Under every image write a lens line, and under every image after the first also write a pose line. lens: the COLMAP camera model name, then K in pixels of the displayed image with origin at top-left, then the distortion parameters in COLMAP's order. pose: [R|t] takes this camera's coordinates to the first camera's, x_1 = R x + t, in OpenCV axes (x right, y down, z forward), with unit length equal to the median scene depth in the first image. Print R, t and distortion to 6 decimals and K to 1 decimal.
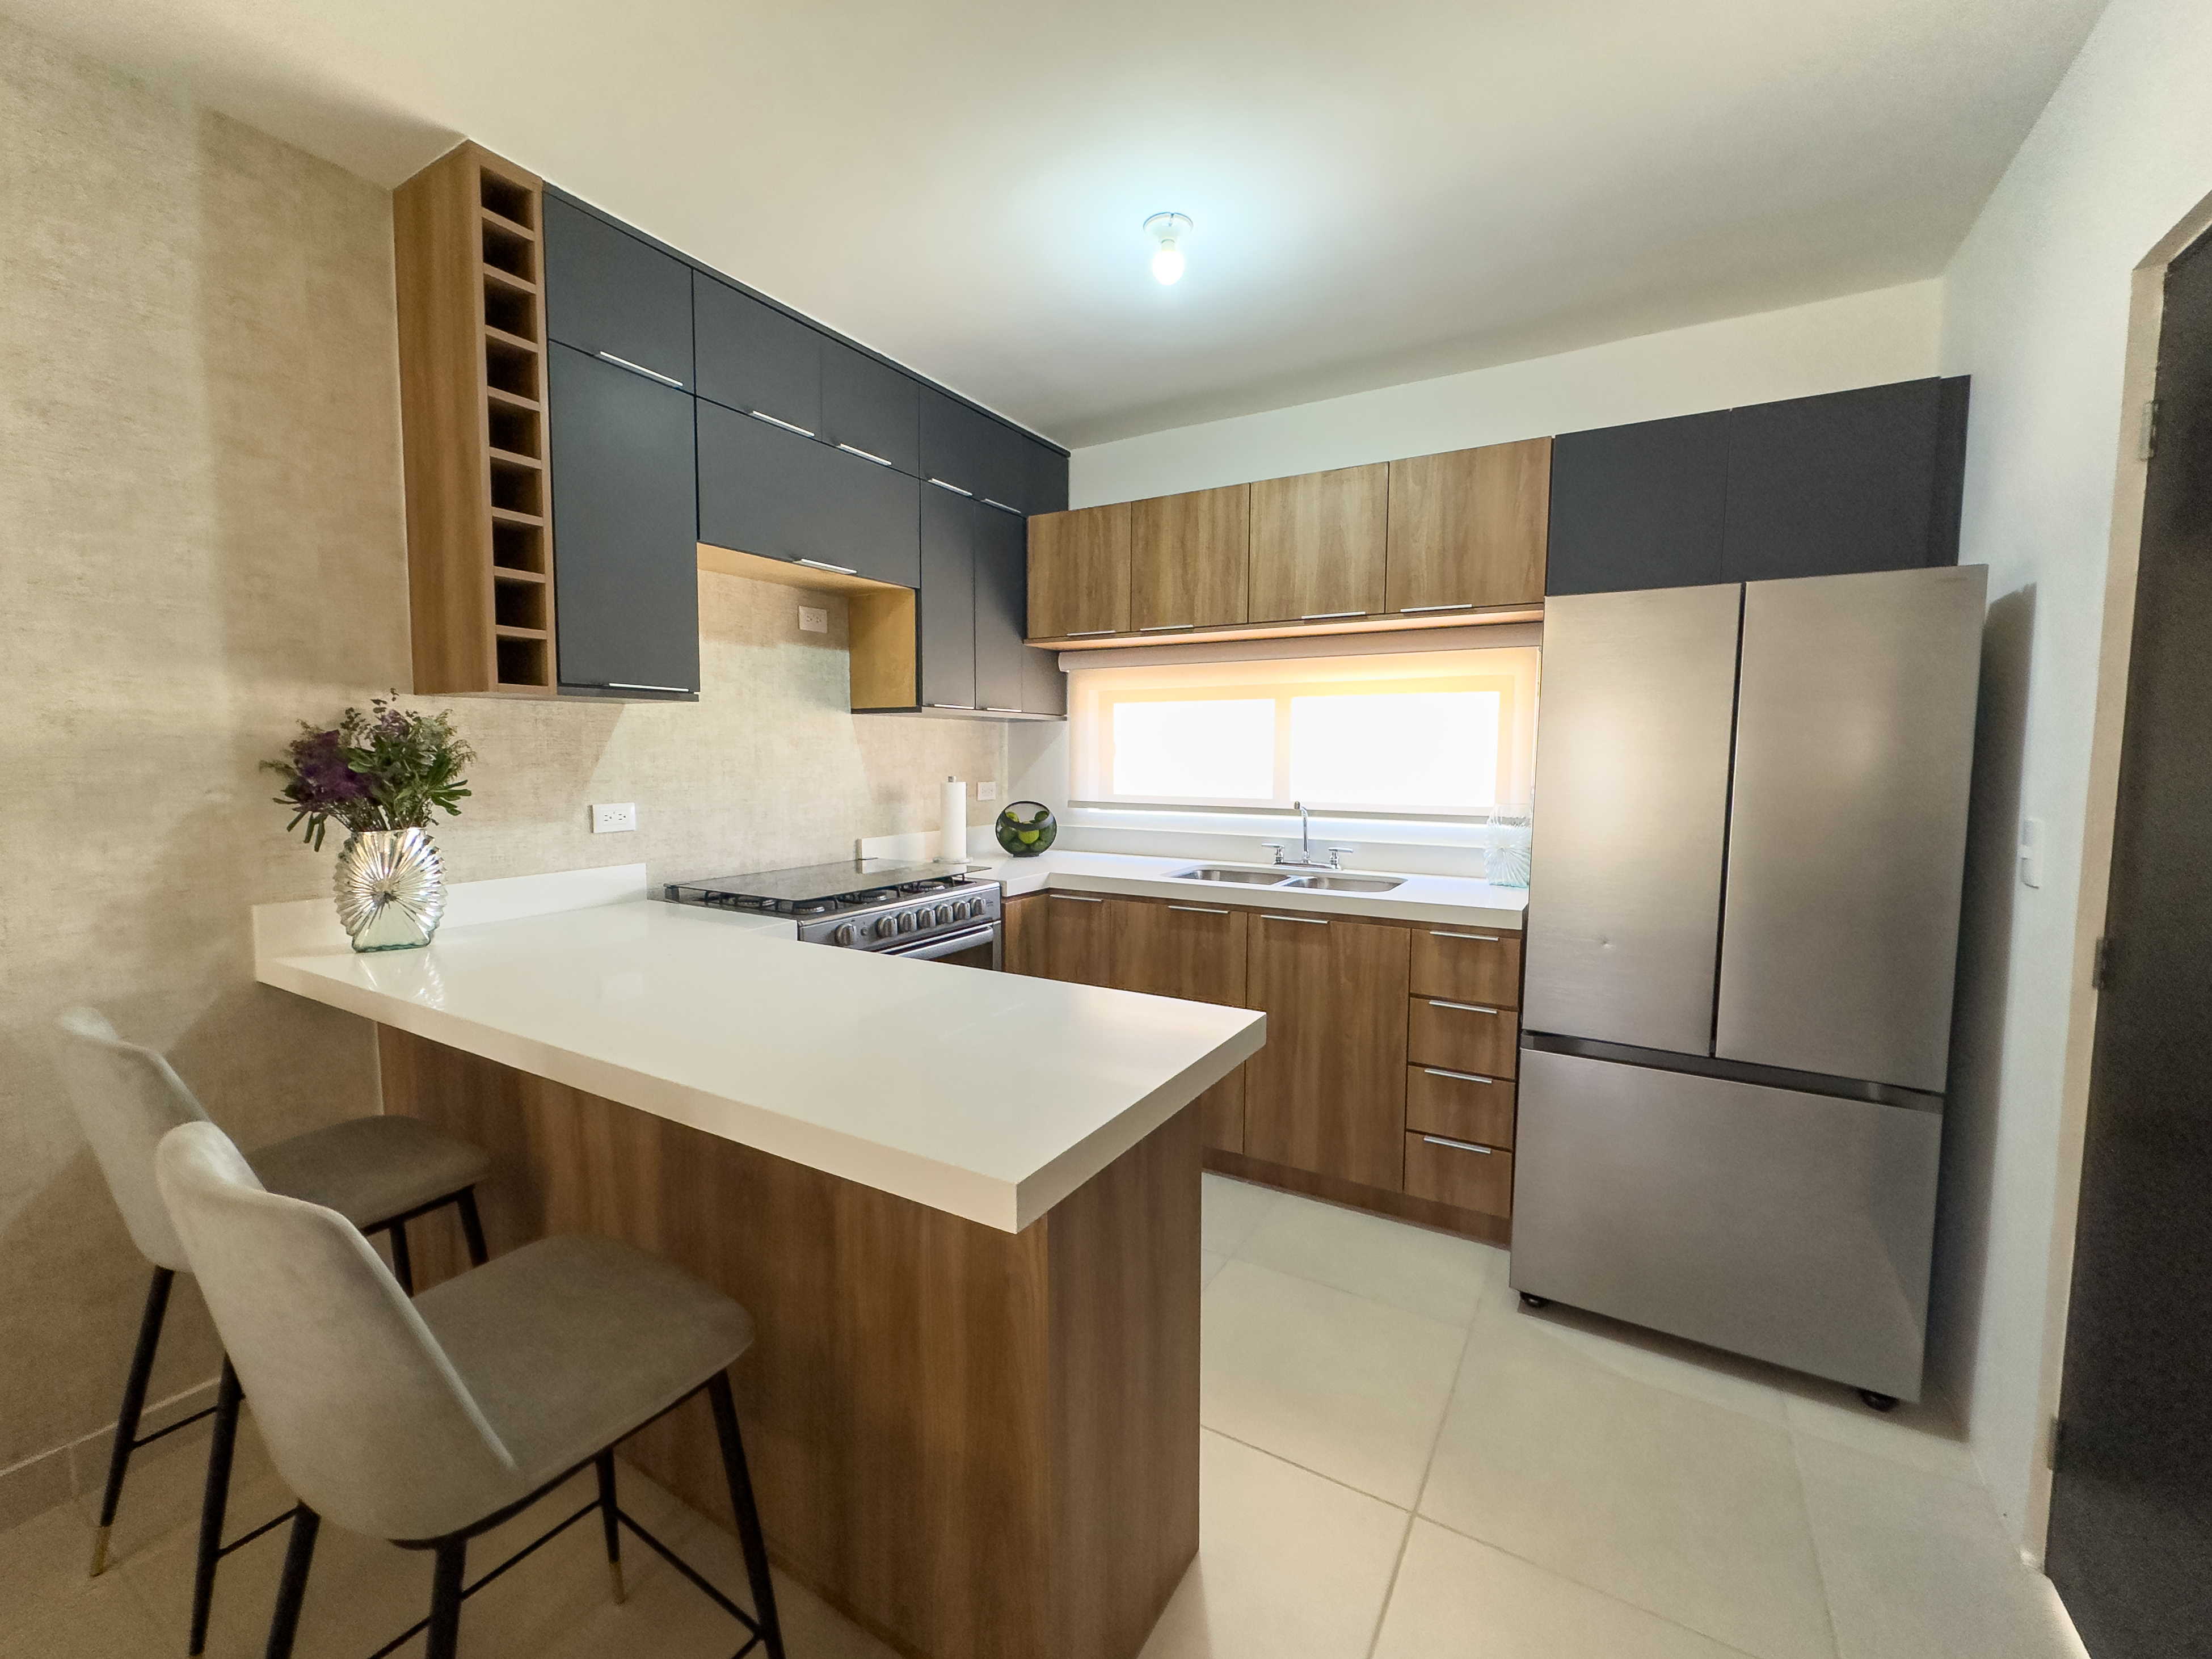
lens RADIAL K [[913.1, 0, 1115.6], [0, 913.1, 836.7], [0, 0, 1]] dist [-0.004960, 0.001180]
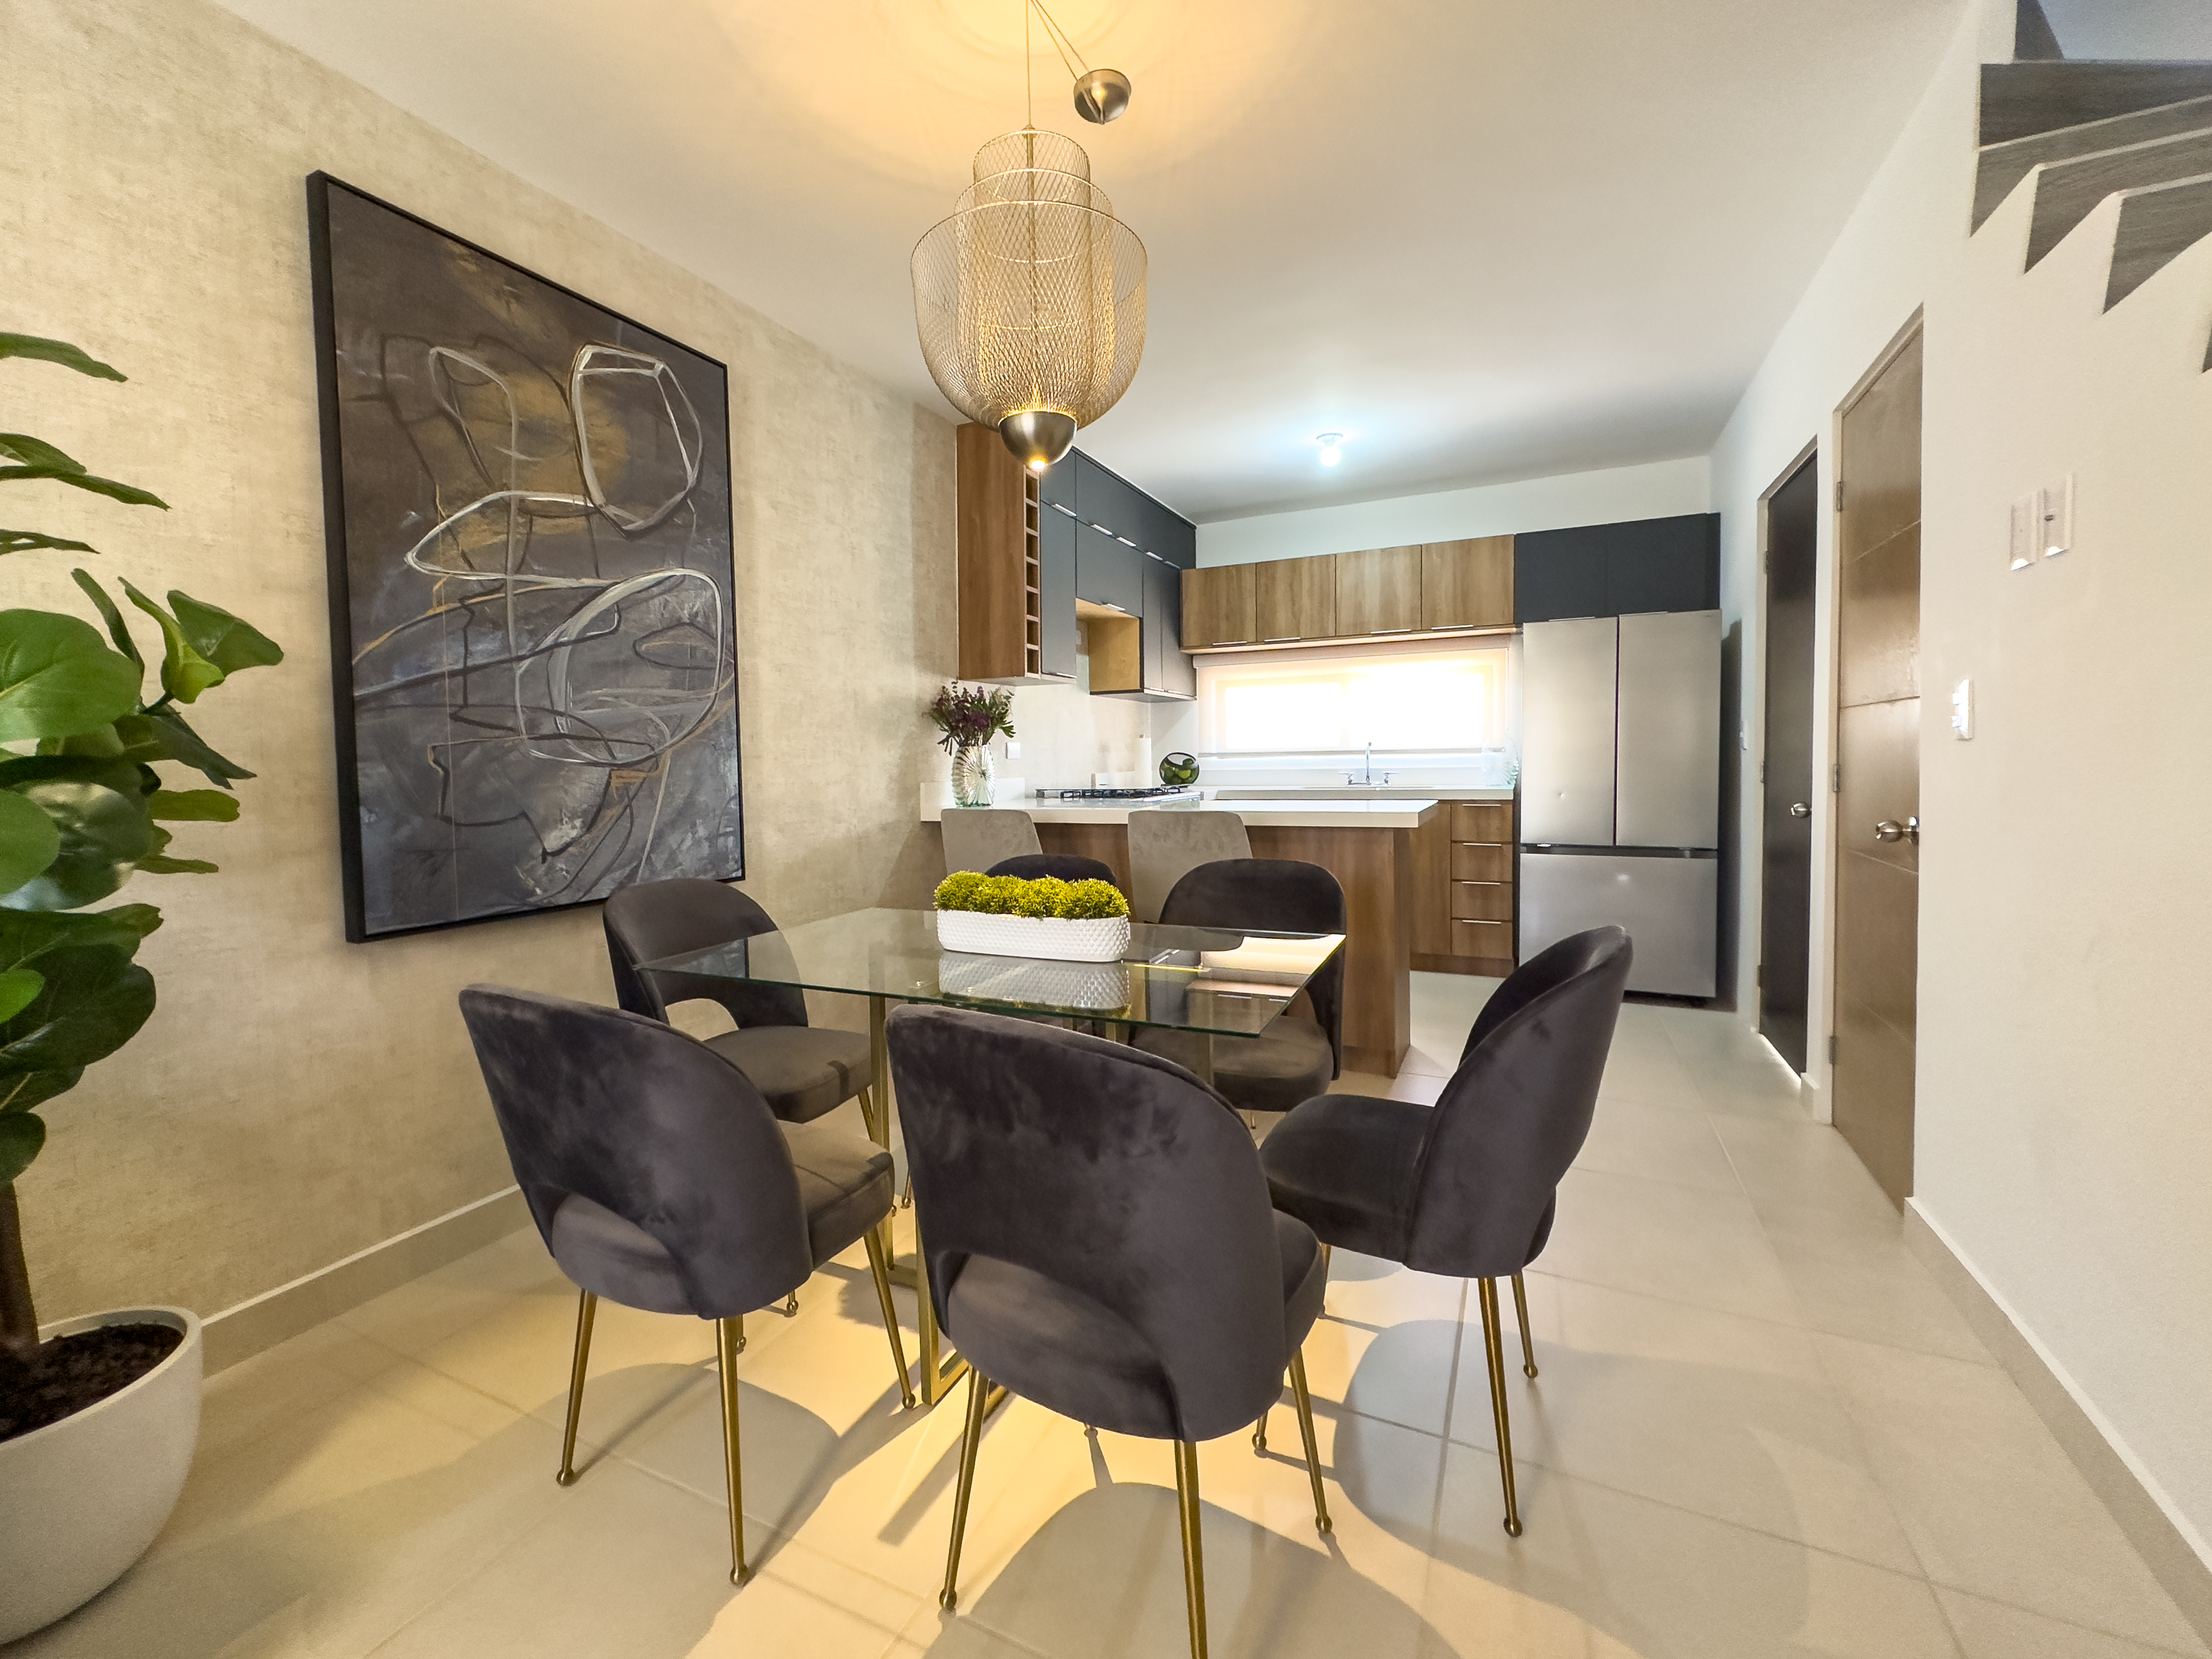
lens RADIAL K [[913.1, 0, 1094.3], [0, 913.1, 809.0], [0, 0, 1]] dist [-0.004960, 0.001180]
pose [[0.996864, -0.024869, 0.075126, -0.458314], [0.027615, 0.998980, -0.035737, 0.138211], [-0.074160, 0.037699, 0.996533, -0.663438]]
